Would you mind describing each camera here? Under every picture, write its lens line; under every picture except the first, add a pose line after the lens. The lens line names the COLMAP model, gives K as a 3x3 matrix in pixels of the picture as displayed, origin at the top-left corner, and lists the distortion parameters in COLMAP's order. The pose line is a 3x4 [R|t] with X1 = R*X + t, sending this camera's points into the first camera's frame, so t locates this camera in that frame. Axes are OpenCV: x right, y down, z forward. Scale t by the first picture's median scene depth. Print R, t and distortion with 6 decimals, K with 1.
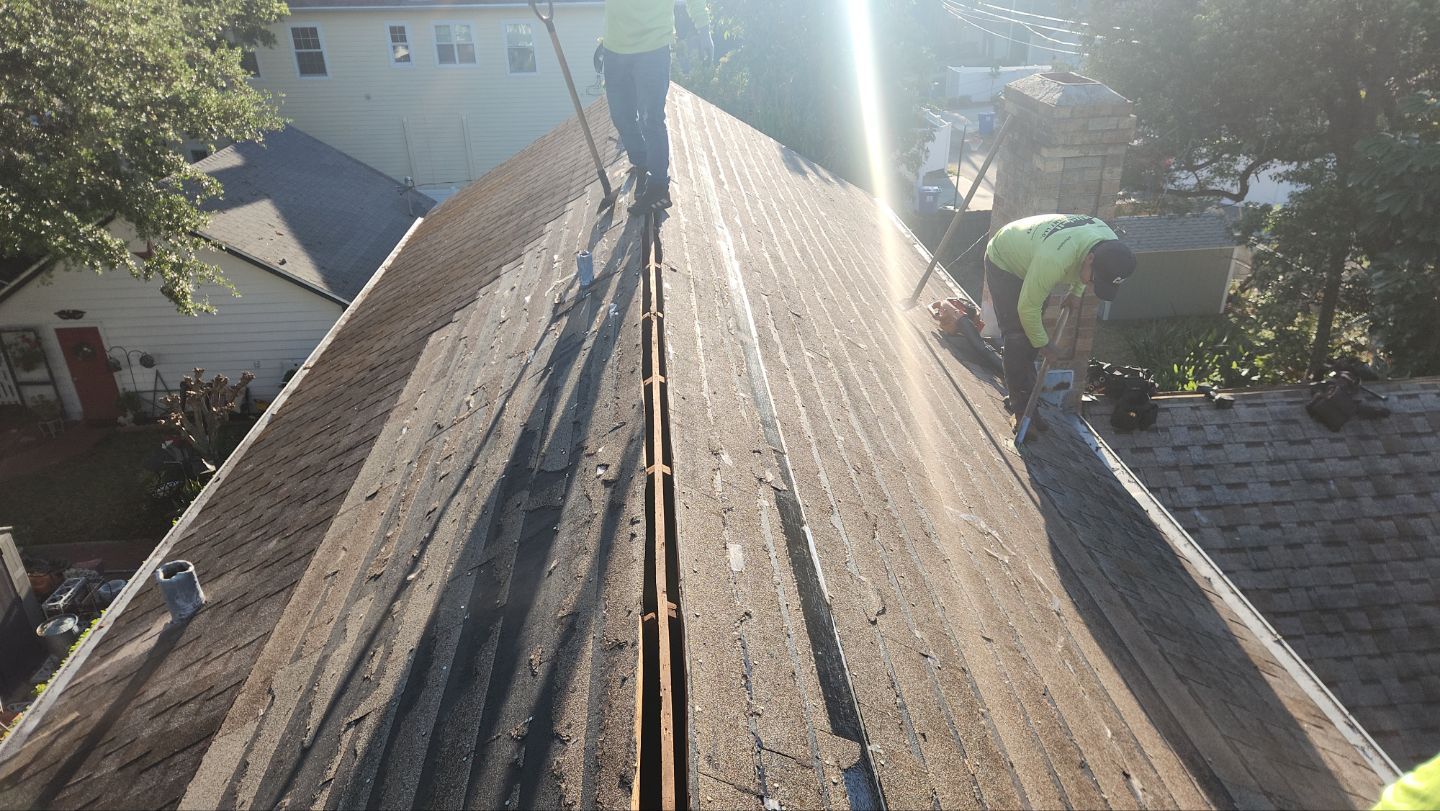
lens RADIAL K [[936.0, 0, 717.2], [0, 936.0, 407.3], [0, 0, 1]] dist [0.074072, -0.059426]
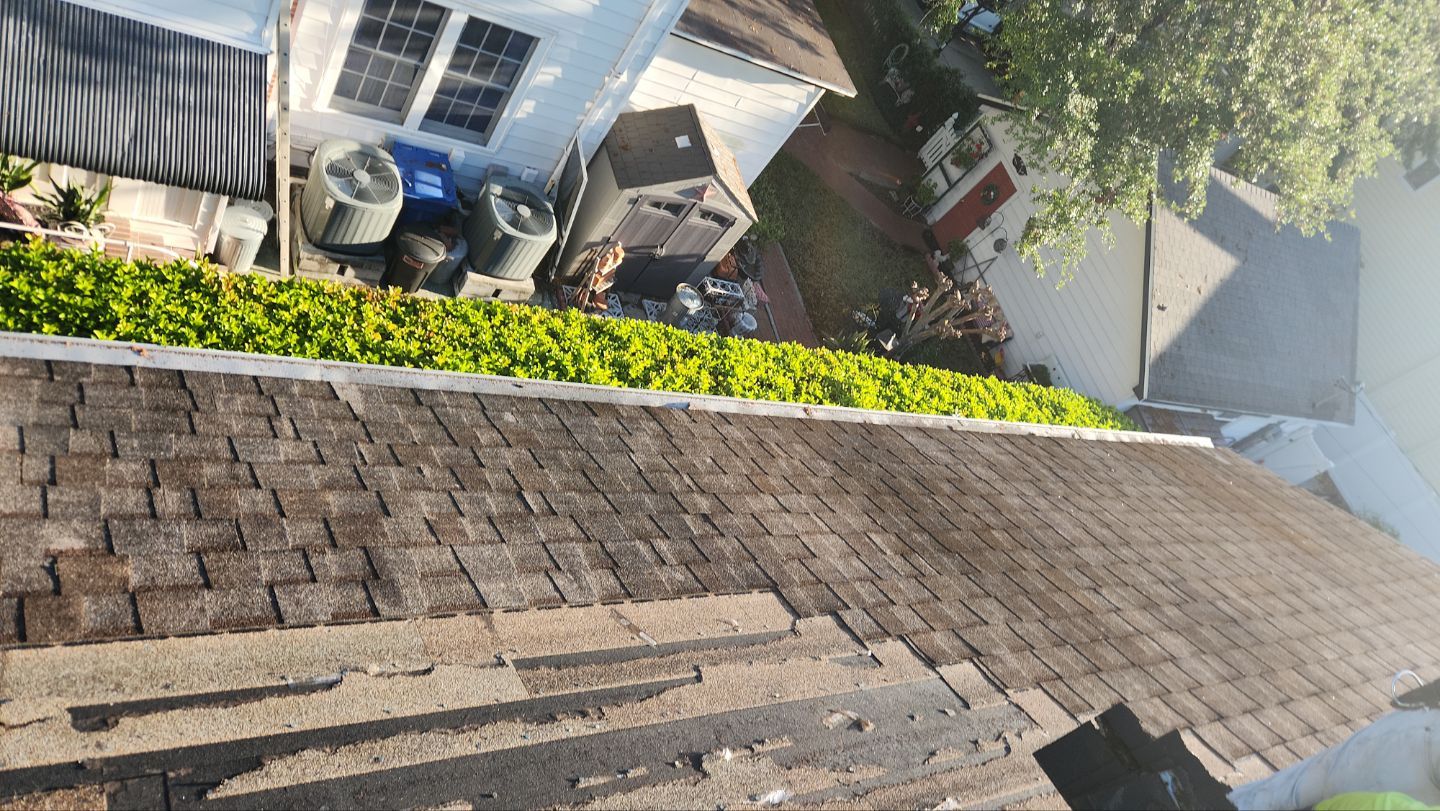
lens RADIAL K [[936.0, 0, 716.9], [0, 936.0, 445.1], [0, 0, 1]] dist [0.074072, -0.059426]
pose [[0.204160, 0.866350, -0.455802, -0.033688], [-0.847840, 0.389243, 0.360079, -0.070683], [0.489373, 0.312934, 0.813994, 0.126661]]
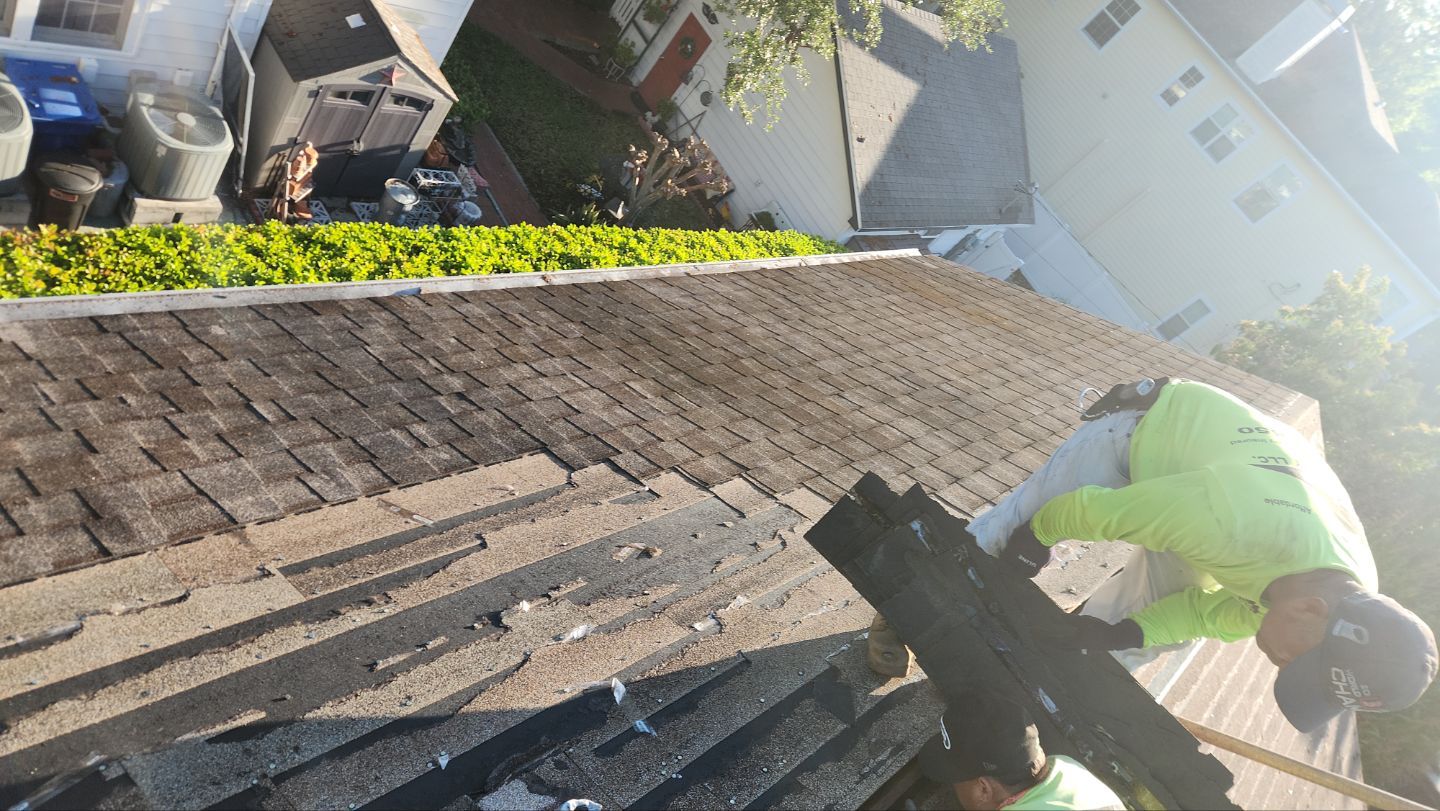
lens RADIAL K [[936.0, 0, 690.7], [0, 936.0, 422.7], [0, 0, 1]] dist [0.074072, -0.059426]
pose [[0.456823, 0.838246, -0.297752, -0.028308], [-0.822838, 0.525371, 0.216617, -0.069646], [0.338009, 0.146046, 0.929742, 0.128081]]
